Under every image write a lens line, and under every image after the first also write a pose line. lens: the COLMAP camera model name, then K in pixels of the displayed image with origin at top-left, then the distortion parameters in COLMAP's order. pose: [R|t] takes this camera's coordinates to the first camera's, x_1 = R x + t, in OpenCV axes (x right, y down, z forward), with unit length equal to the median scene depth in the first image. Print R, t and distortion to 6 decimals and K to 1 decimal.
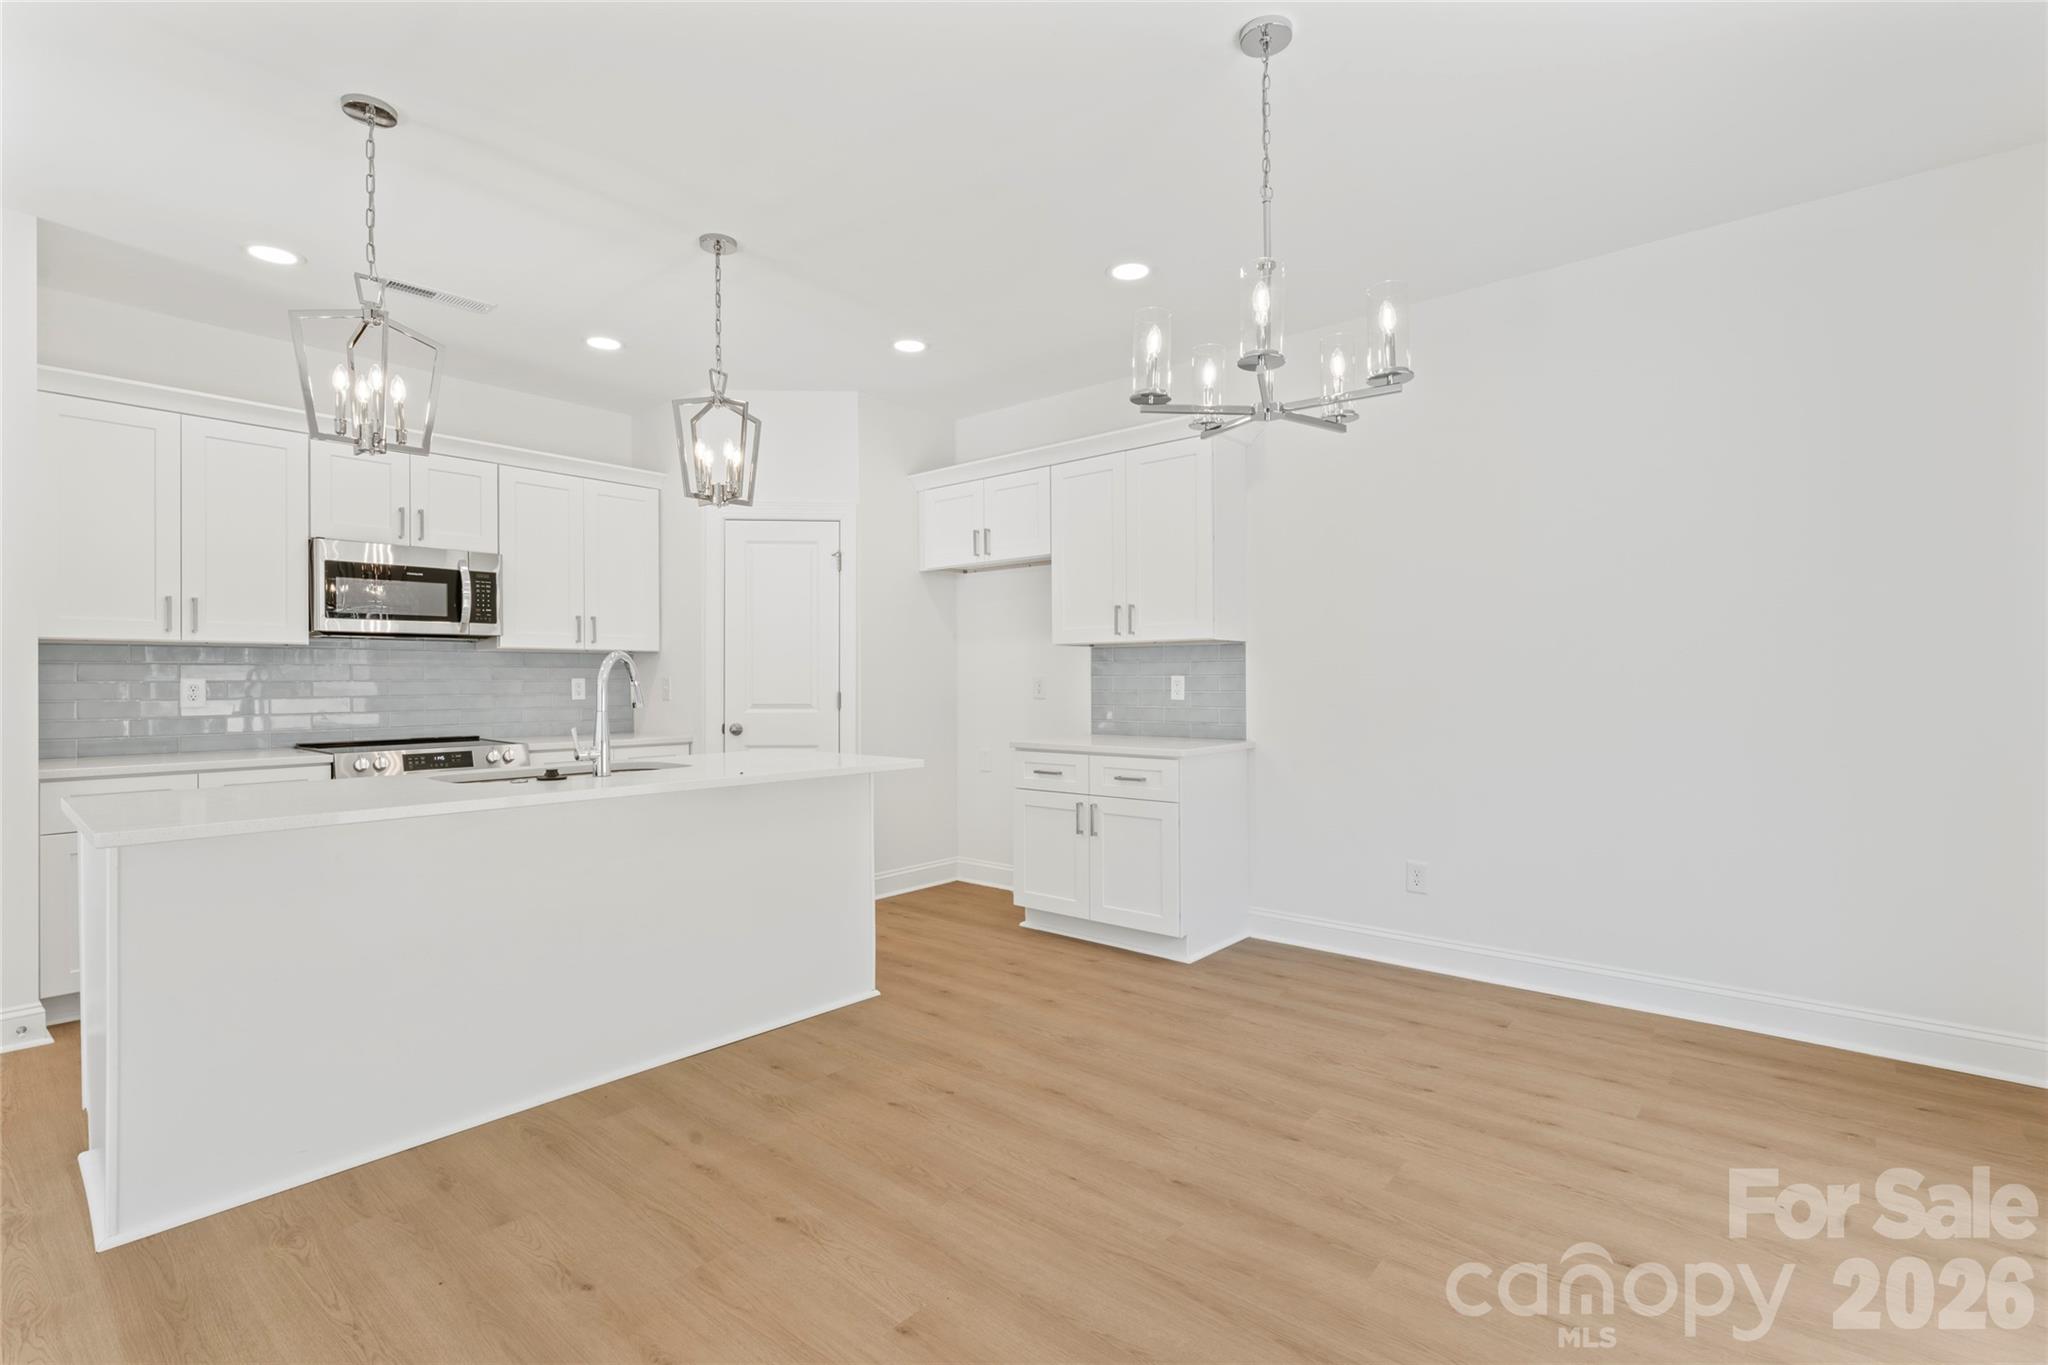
lens RADIAL K [[938.8, 0, 1018.6], [0, 938.8, 678.0], [0, 0, 1]] dist [-0.000223, -0.000211]
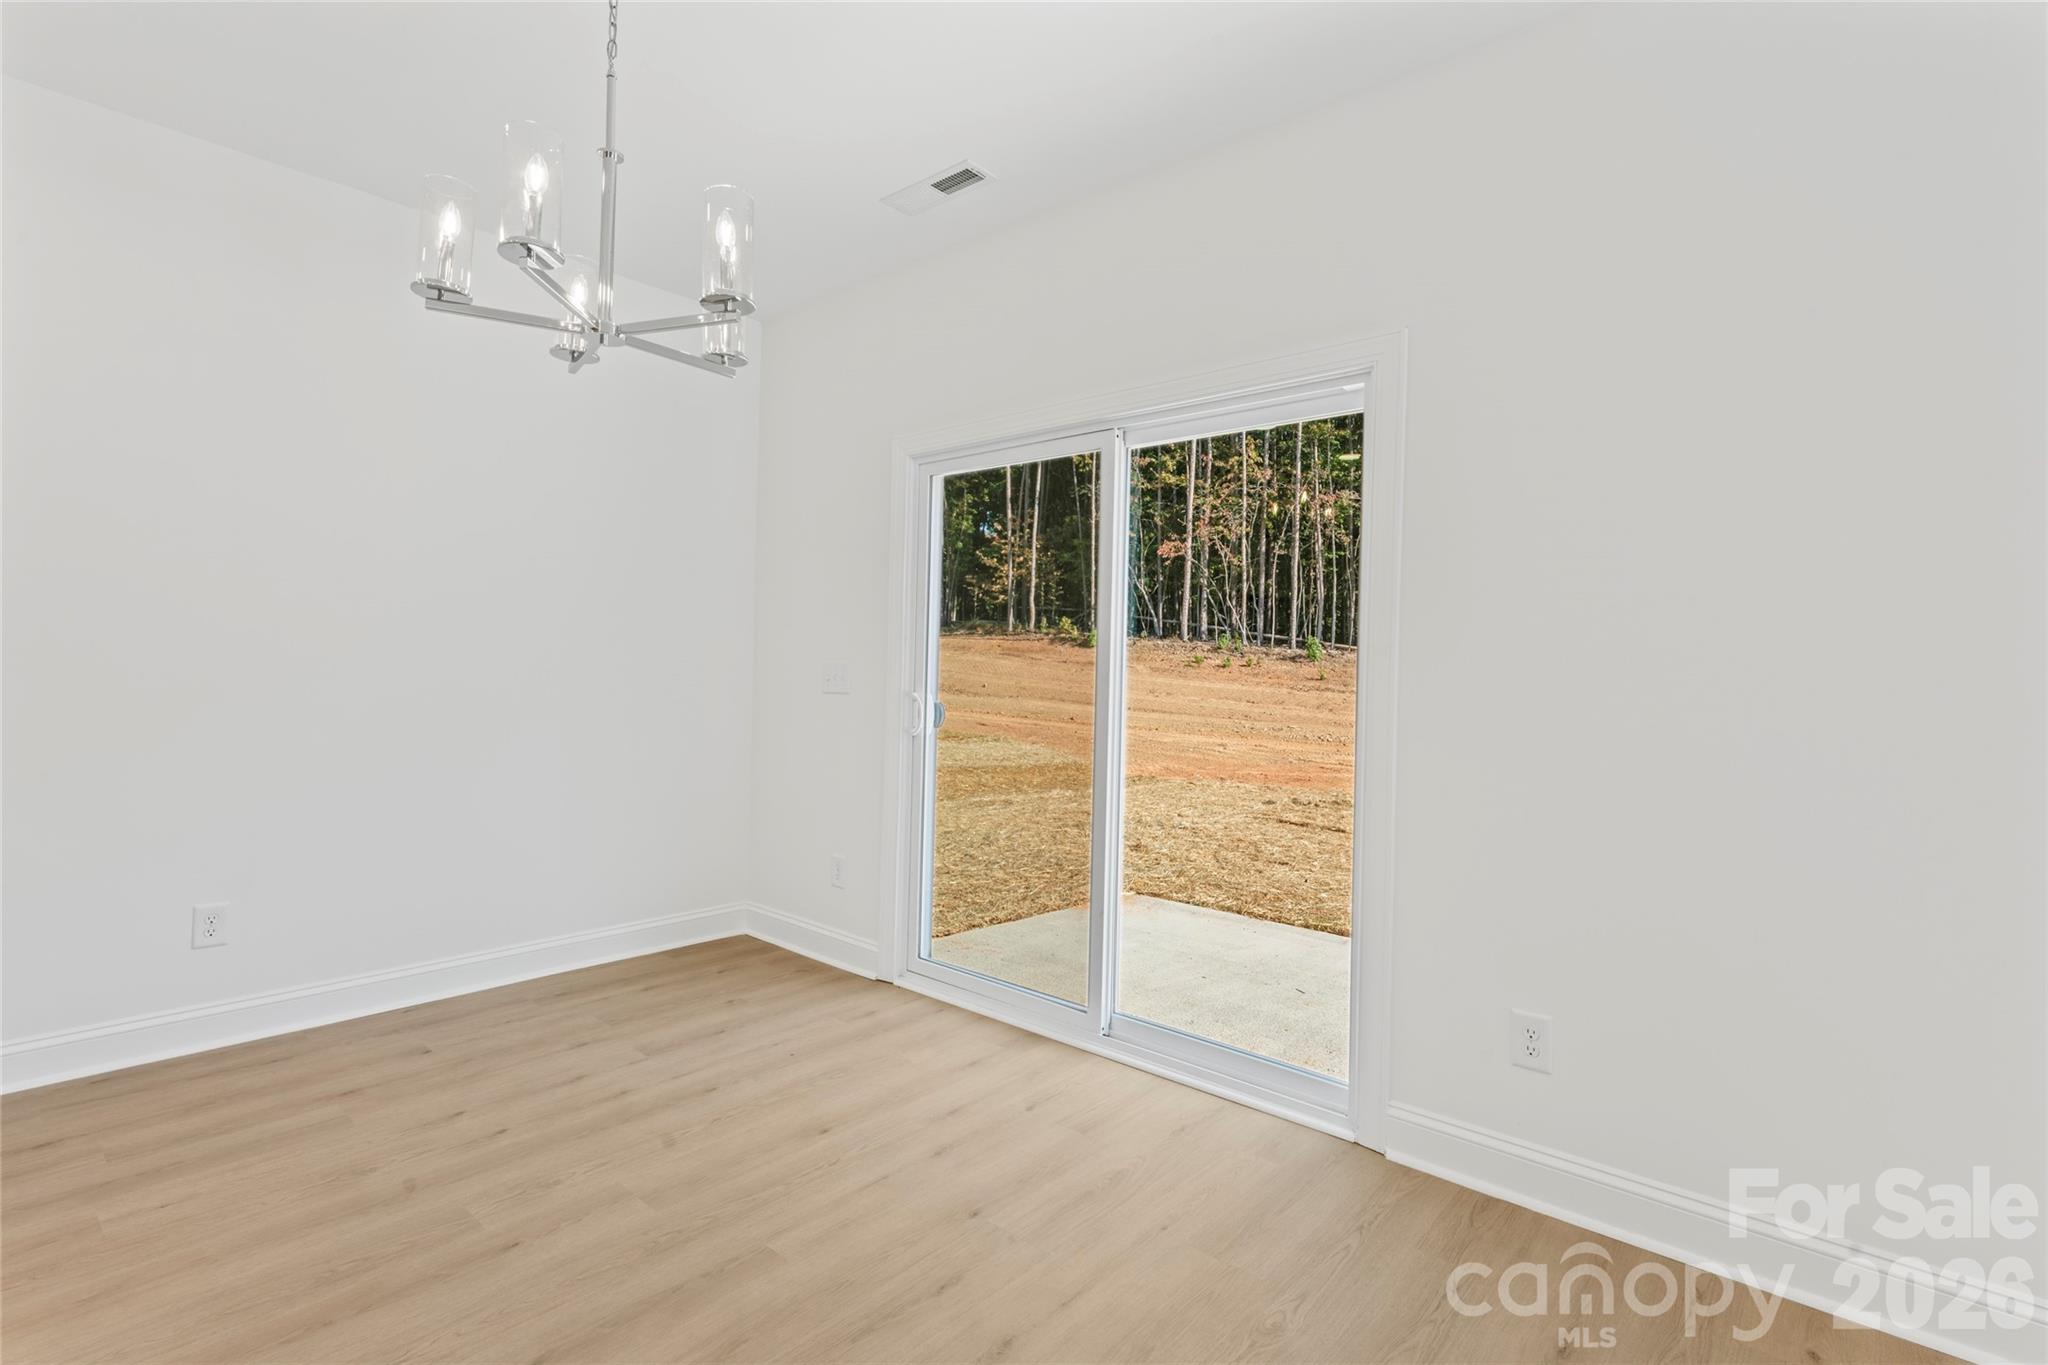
lens RADIAL K [[963.6, 0, 1012.9], [0, 963.6, 655.8], [0, 0, 1]] dist [-0.000069, -0.000271]
pose [[0.016163, 0.020409, 0.999661, -0.340887], [-0.023728, 0.999518, -0.020023, 0.001132], [-0.999588, -0.023397, 0.016640, 0.379457]]
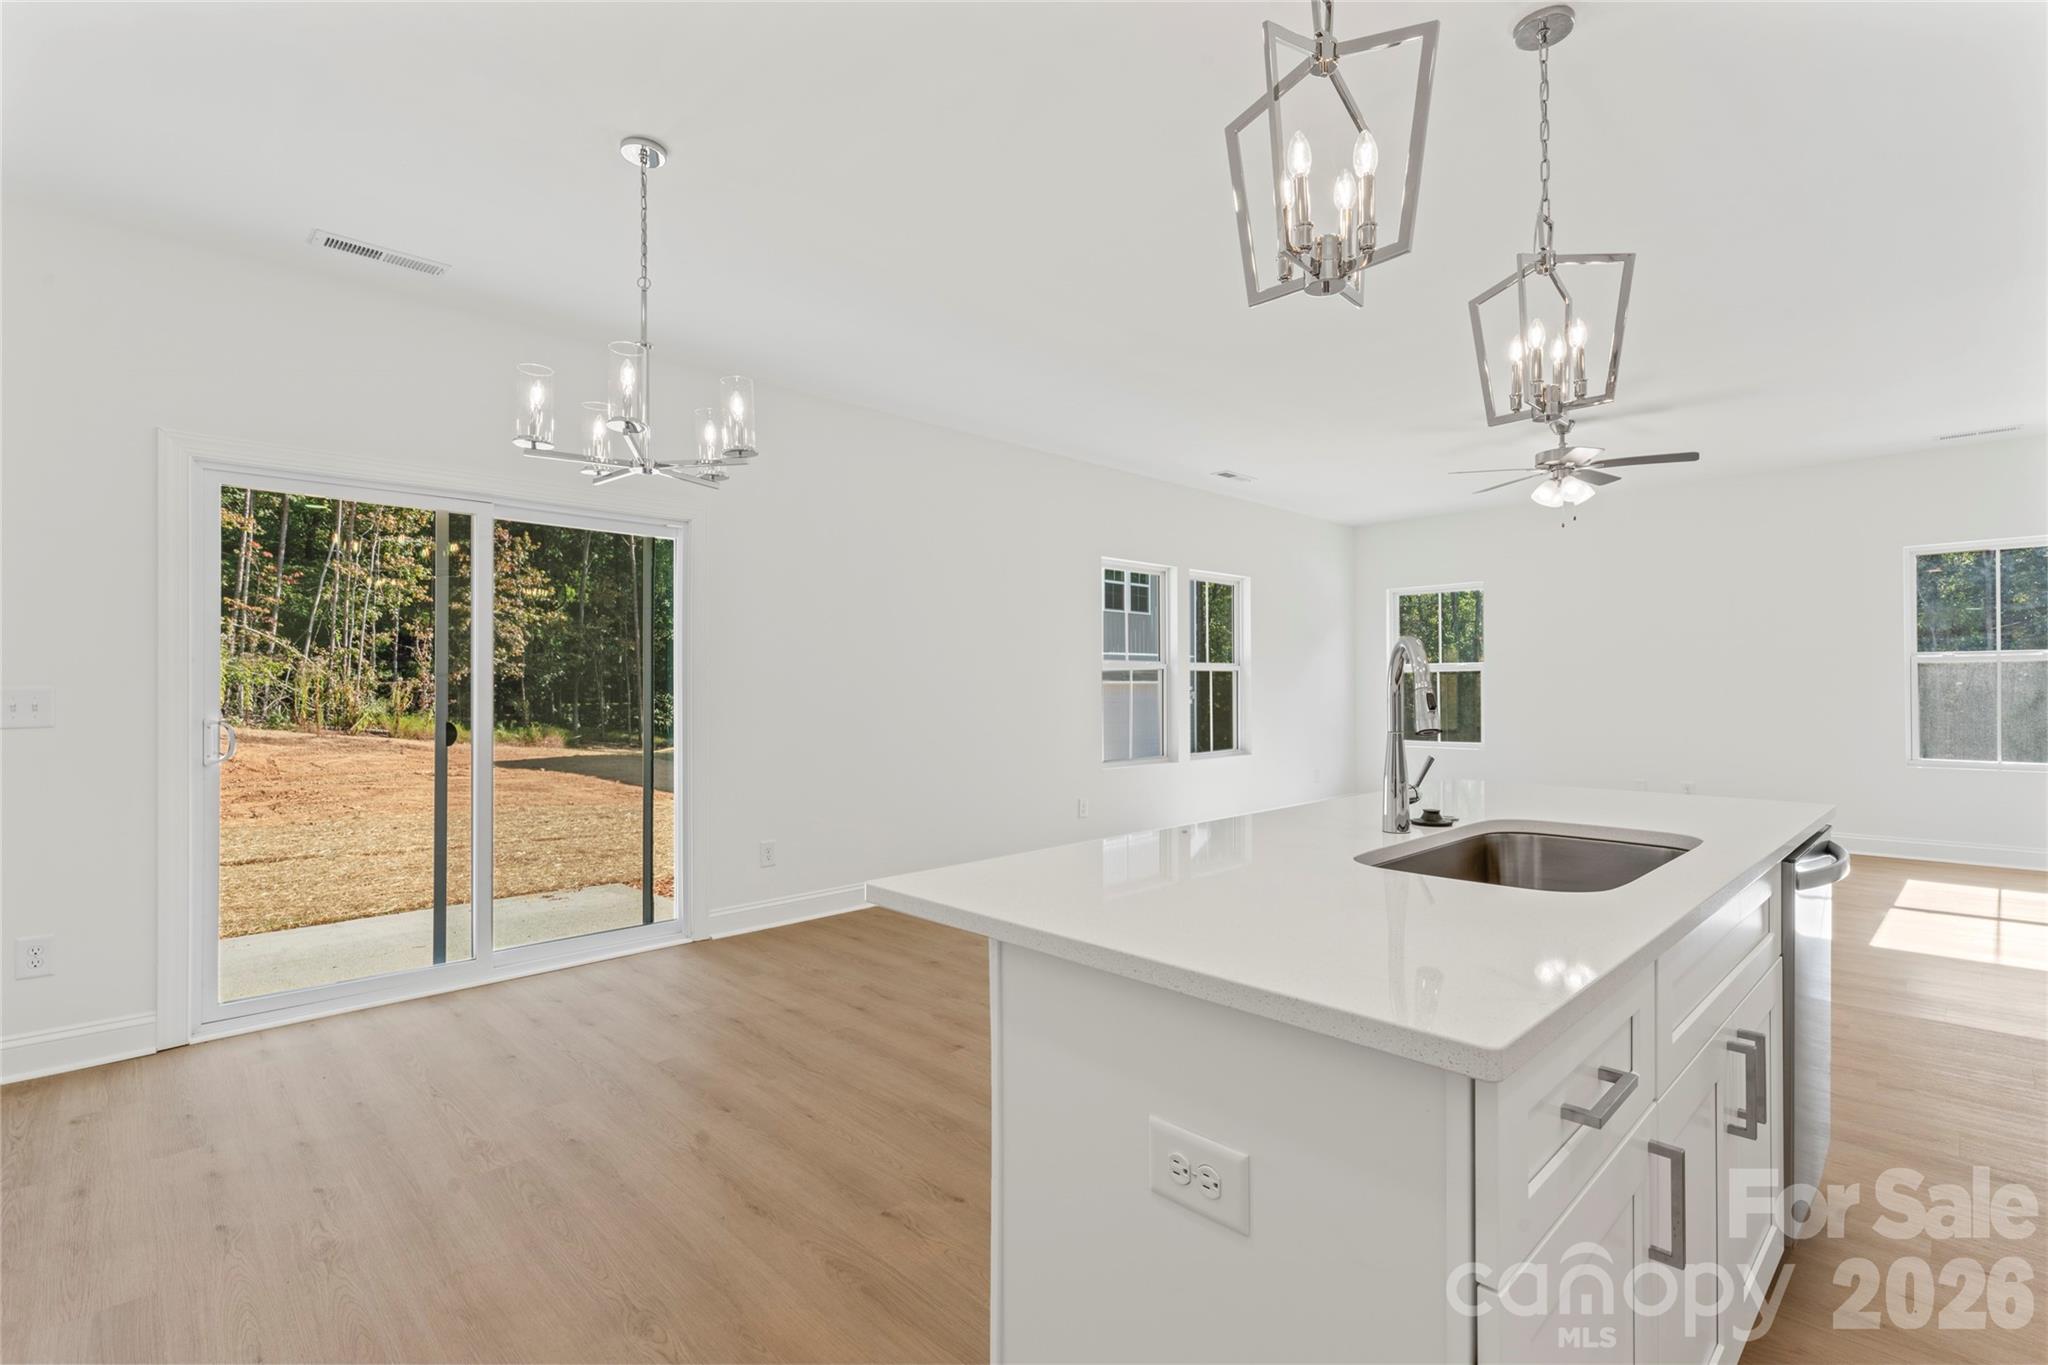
lens RADIAL K [[934.7, 0, 1020.3], [0, 934.7, 678.3], [0, 0, 1]] dist [-0.000139, 0.000080]
pose [[-0.995772, 0.011959, 0.091081, -0.191131], [0.010866, 0.999863, -0.012484, 0.002852], [-0.091218, -0.011441, -0.995765, 1.297126]]
